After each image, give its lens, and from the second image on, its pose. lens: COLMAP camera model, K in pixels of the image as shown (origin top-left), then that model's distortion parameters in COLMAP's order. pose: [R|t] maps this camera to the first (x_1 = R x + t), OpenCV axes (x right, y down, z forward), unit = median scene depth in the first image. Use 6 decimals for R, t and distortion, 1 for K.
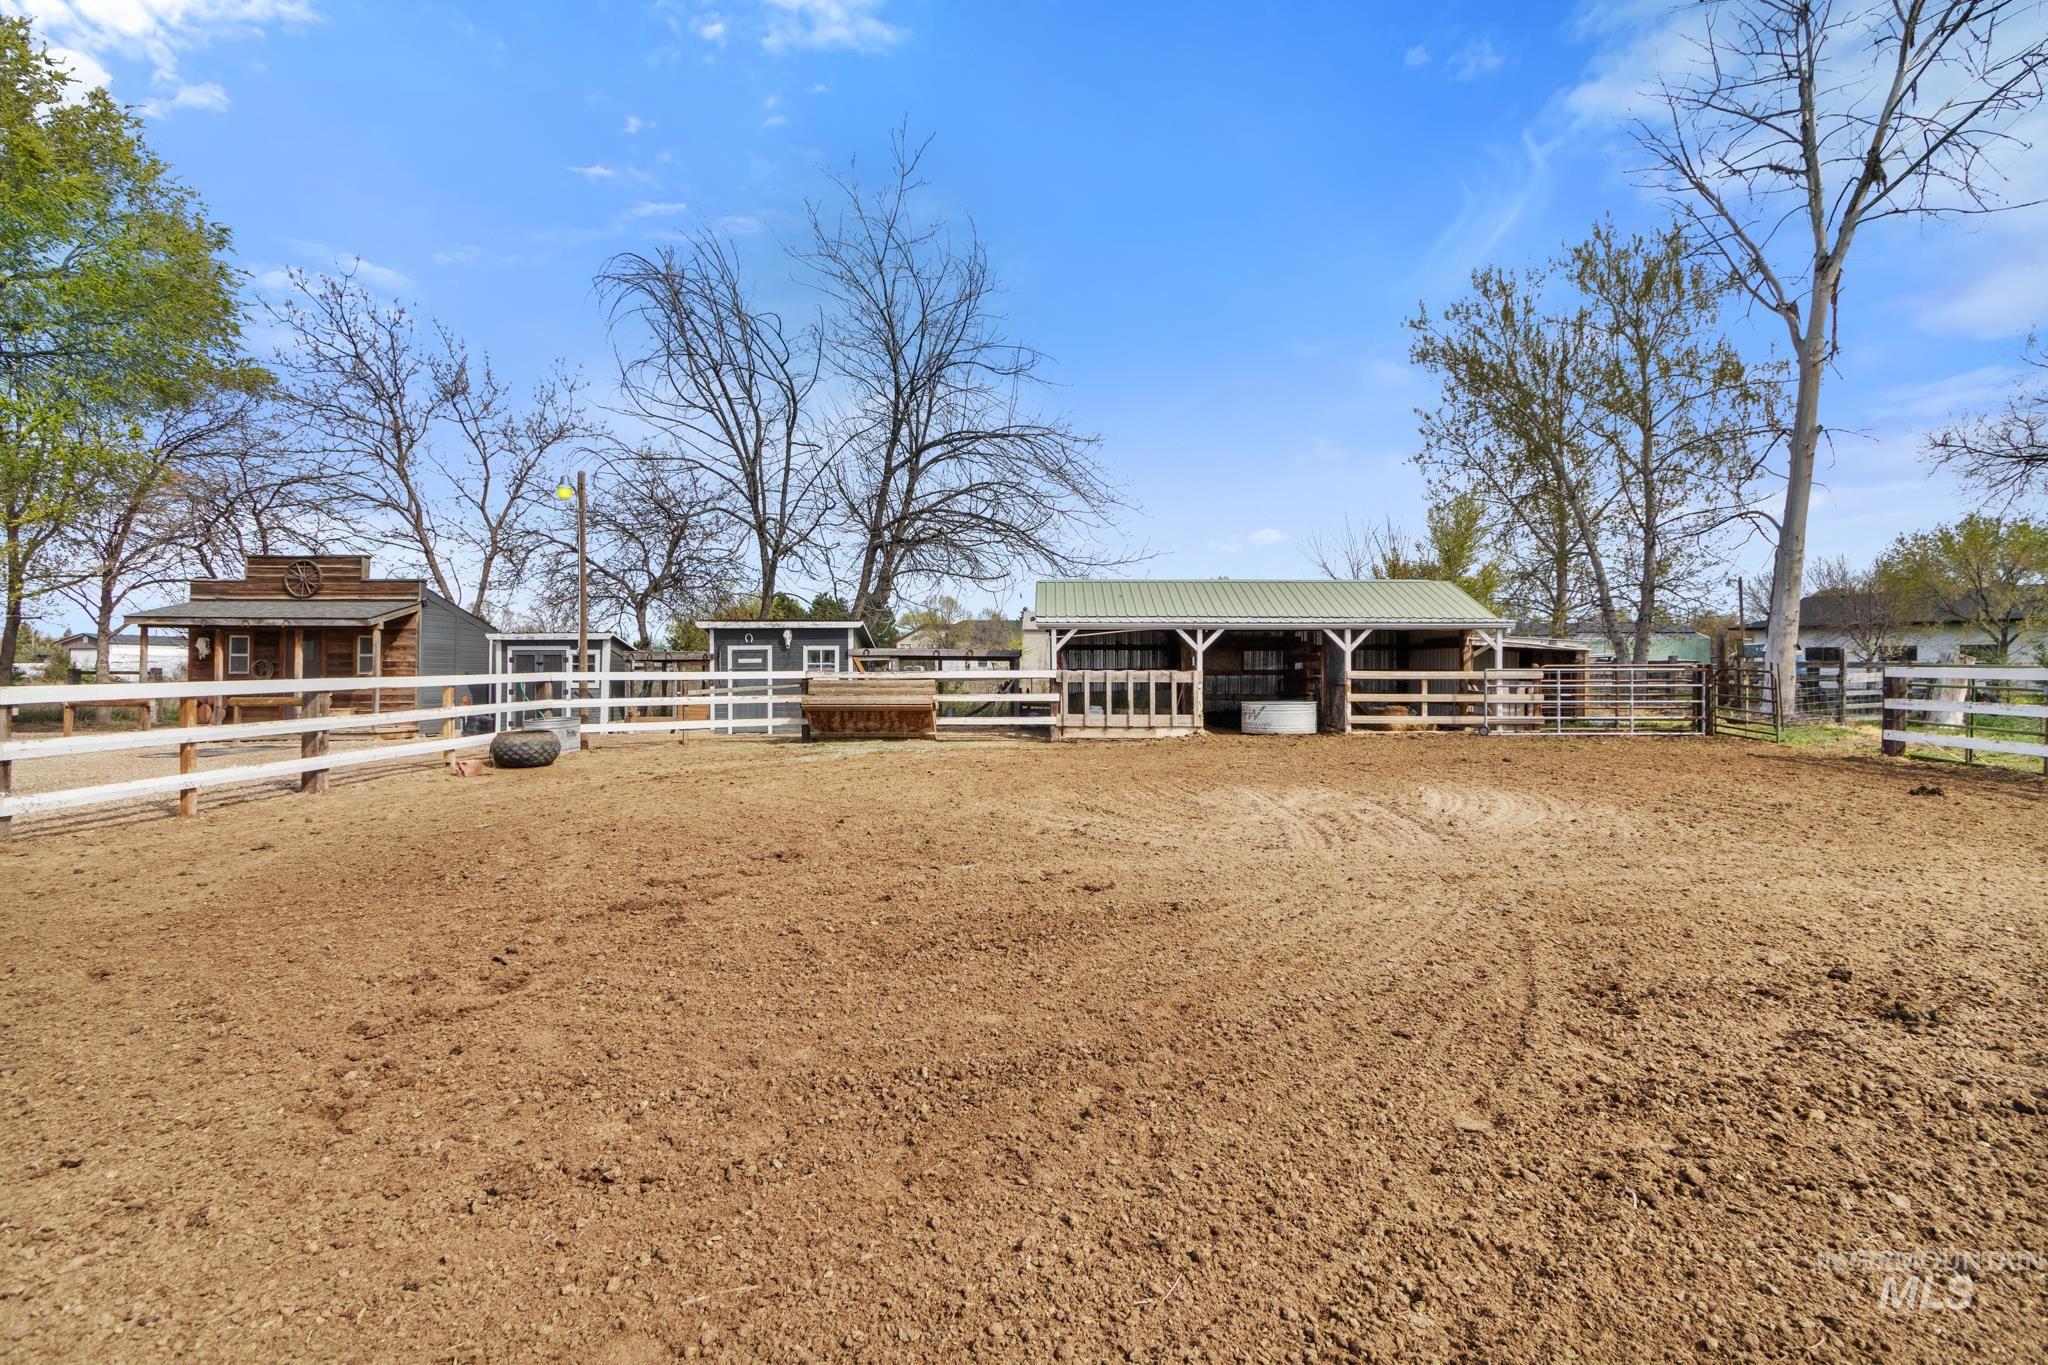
lens RADIAL K [[892.6, 0, 1022.2], [0, 892.6, 671.4], [0, 0, 1]] dist [-0.000155, -0.000050]
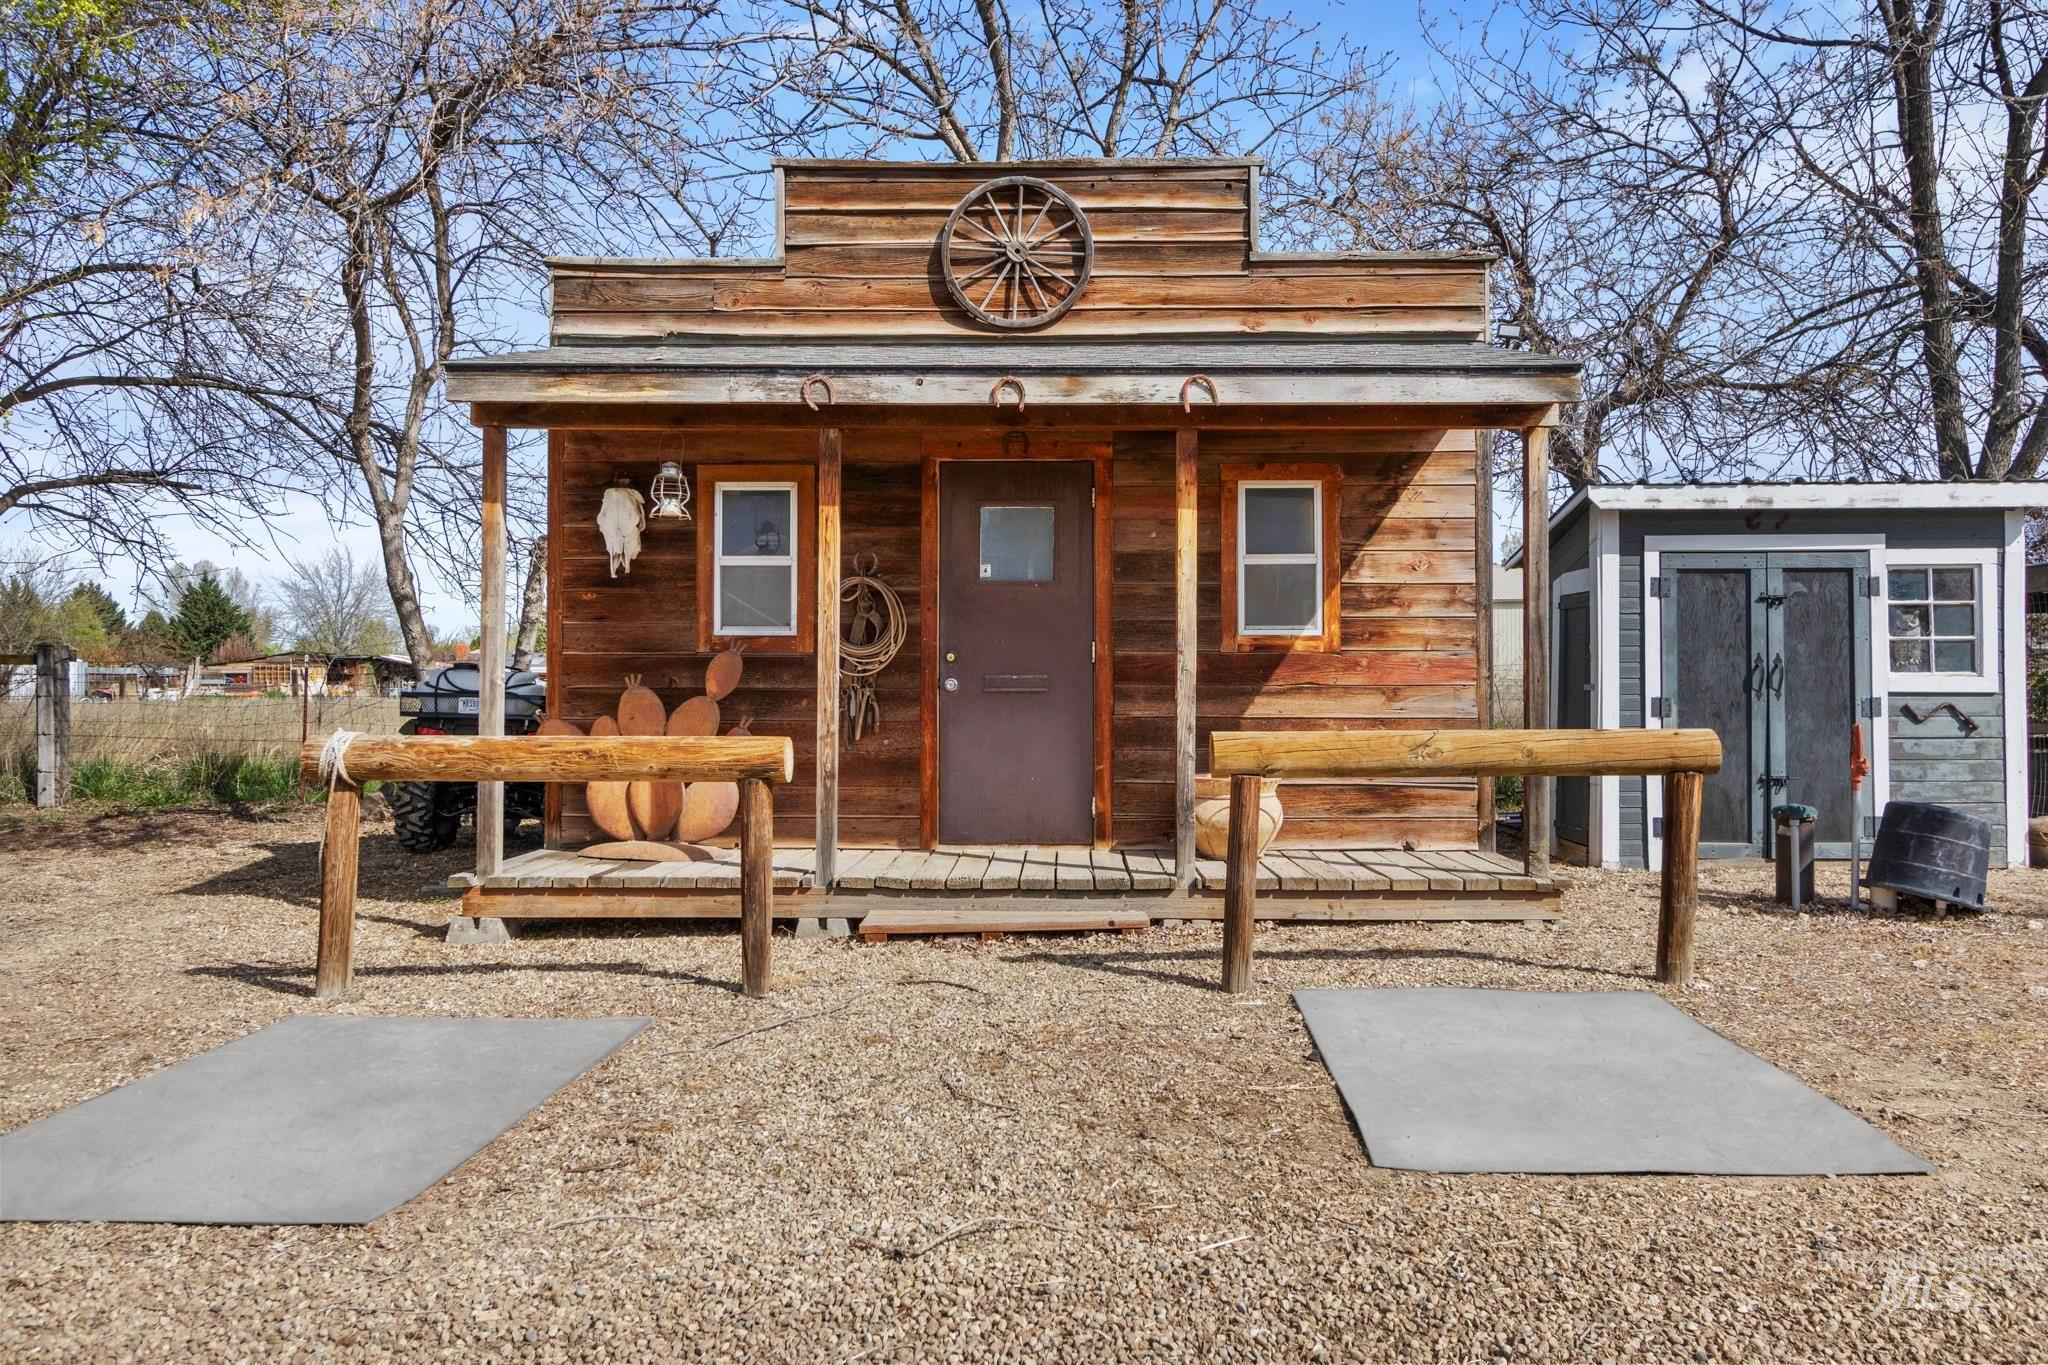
lens RADIAL K [[1566.5, 0, 1030.6], [0, 1566.5, 681.9], [0, 0, 1]] dist [-0.010347, -0.002510]
pose [[0.999992, -0.000454, -0.003920, -0.795936], [0.000424, 0.999972, -0.007524, 0.019520], [0.003923, 0.007522, 0.999964, 0.560516]]
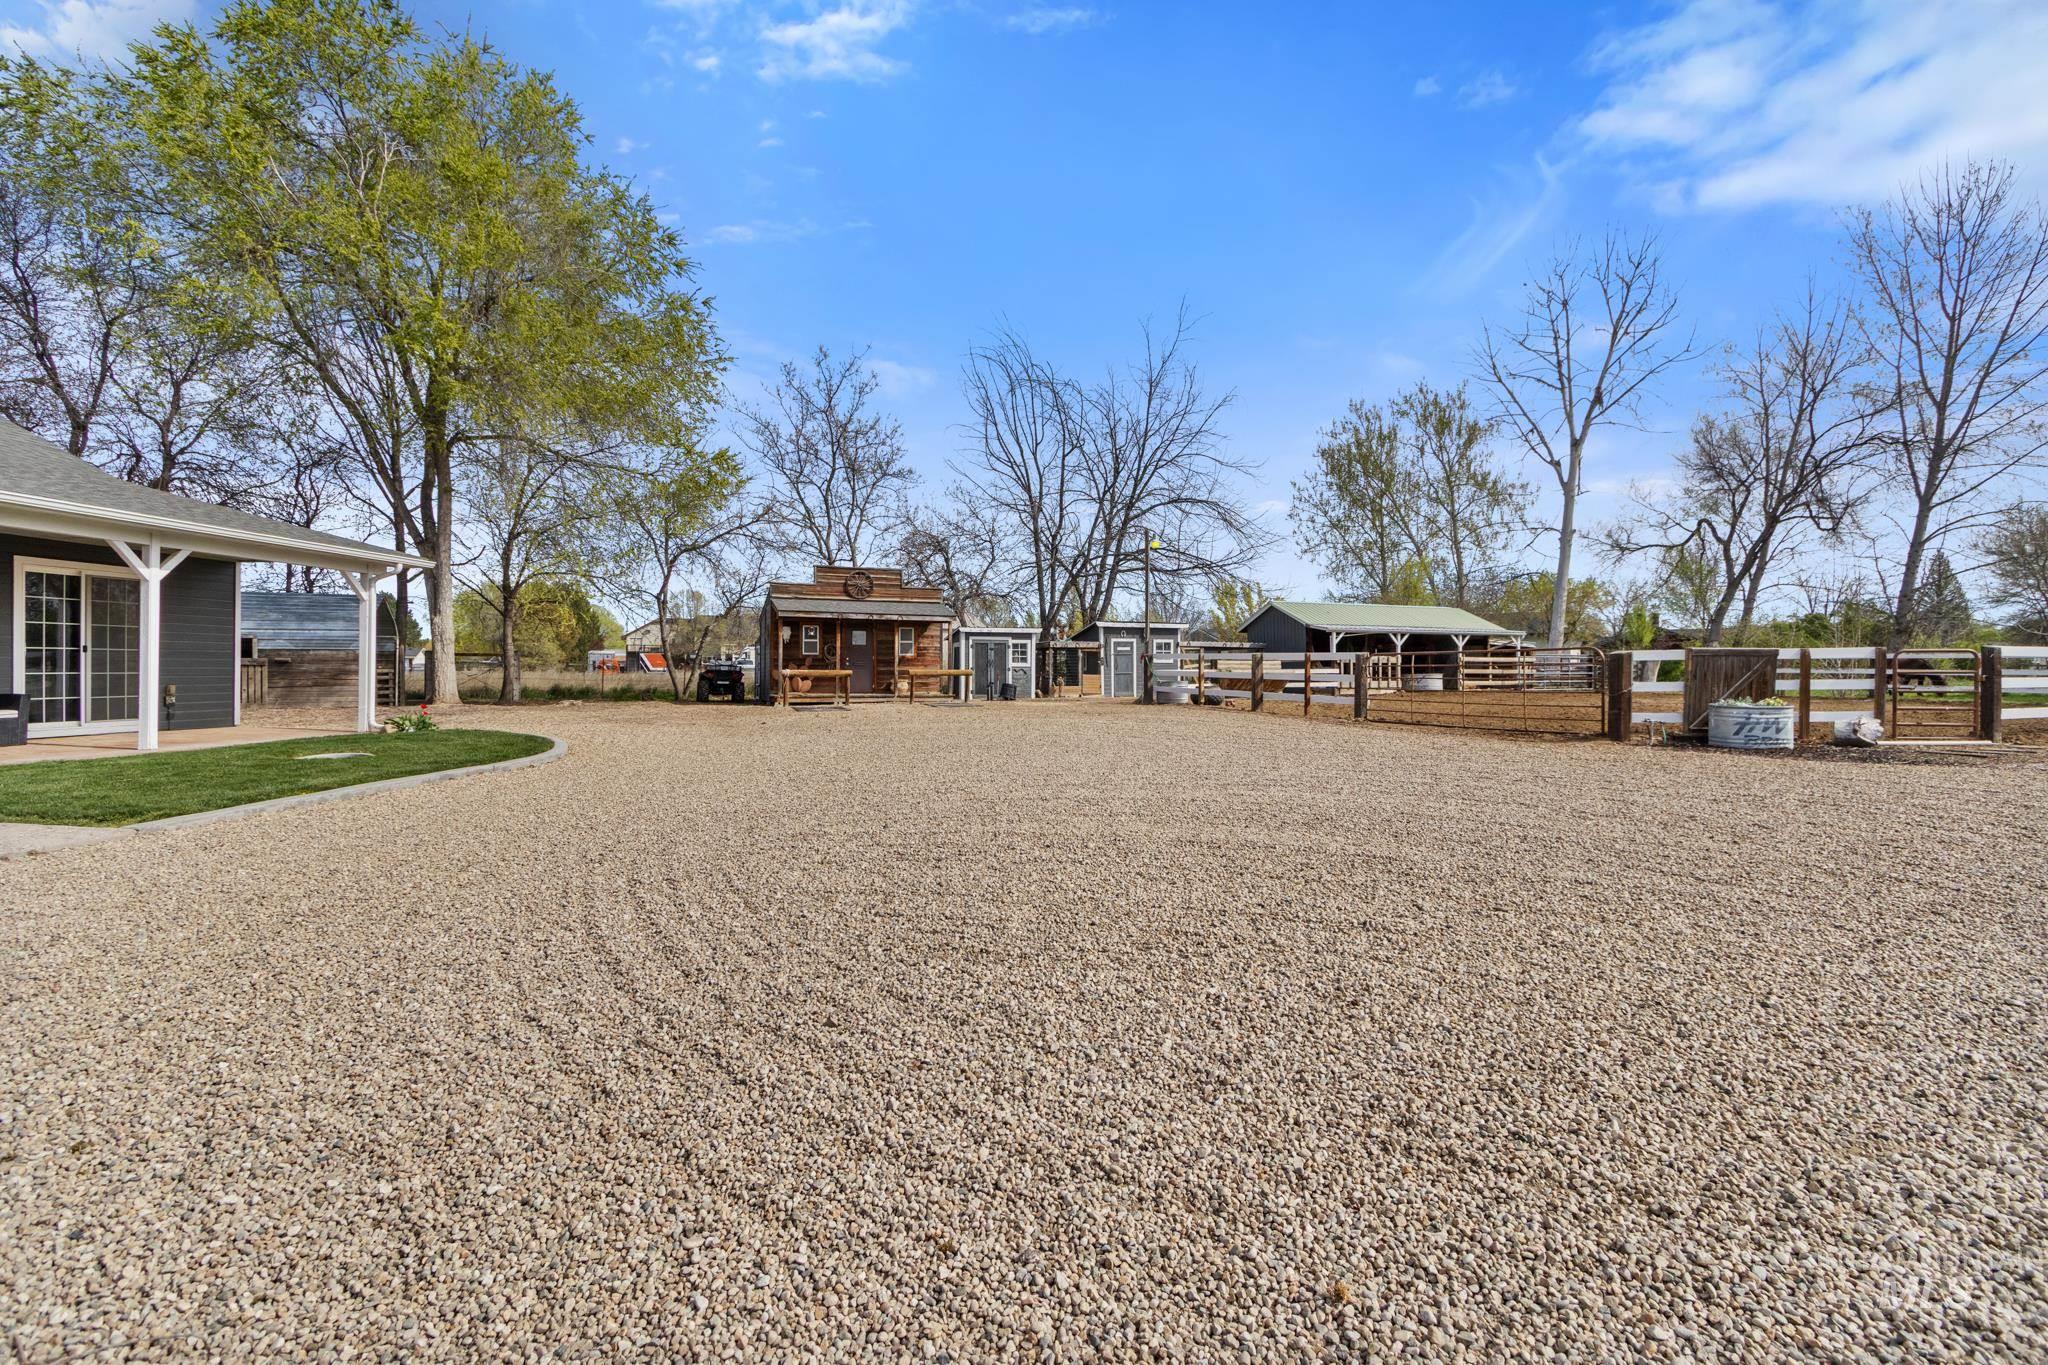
lens RADIAL K [[892.6, 0, 1021.8], [0, 892.6, 677.7], [0, 0, 1]] dist [-0.000155, -0.000050]
pose [[0.922111, -0.001096, 0.386924, -1.092924], [0.000895, 0.999999, 0.000701, 0.037020], [-0.386925, -0.000300, 0.922111, -0.331378]]
